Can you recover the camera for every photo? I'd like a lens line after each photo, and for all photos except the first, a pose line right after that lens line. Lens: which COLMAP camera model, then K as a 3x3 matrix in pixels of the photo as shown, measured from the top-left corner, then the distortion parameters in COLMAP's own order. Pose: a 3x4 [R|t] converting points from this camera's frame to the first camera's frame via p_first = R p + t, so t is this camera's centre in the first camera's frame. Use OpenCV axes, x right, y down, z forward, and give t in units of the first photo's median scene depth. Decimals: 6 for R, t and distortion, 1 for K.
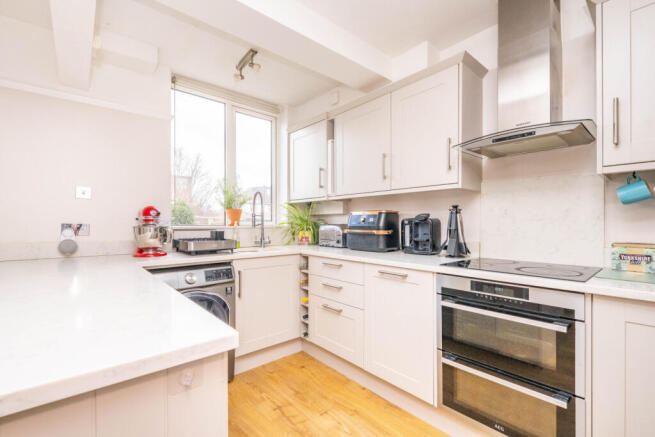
lens RADIAL K [[292.9, 0, 327.5], [0, 292.9, 218.5], [0, 0, 1]] dist [-0.004465, -0.000253]
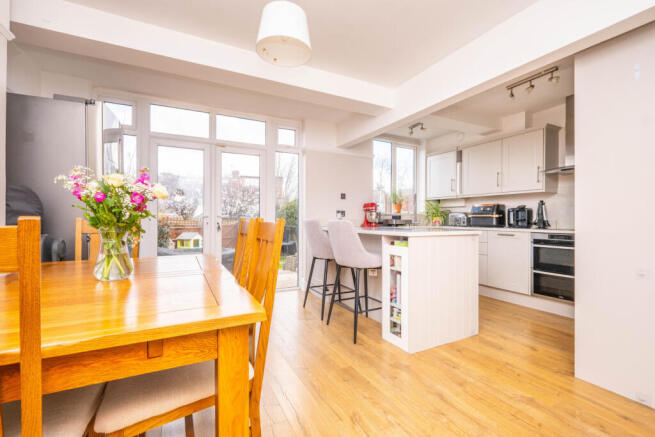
lens RADIAL K [[292.9, 0, 327.5], [0, 292.9, 218.5], [0, 0, 1]] dist [-0.004465, -0.000253]
pose [[0.972120, 0.004348, -0.234444, -0.386408], [-0.001939, 0.999943, 0.010503, 0.045635], [0.234476, -0.009756, 0.972073, -0.964054]]
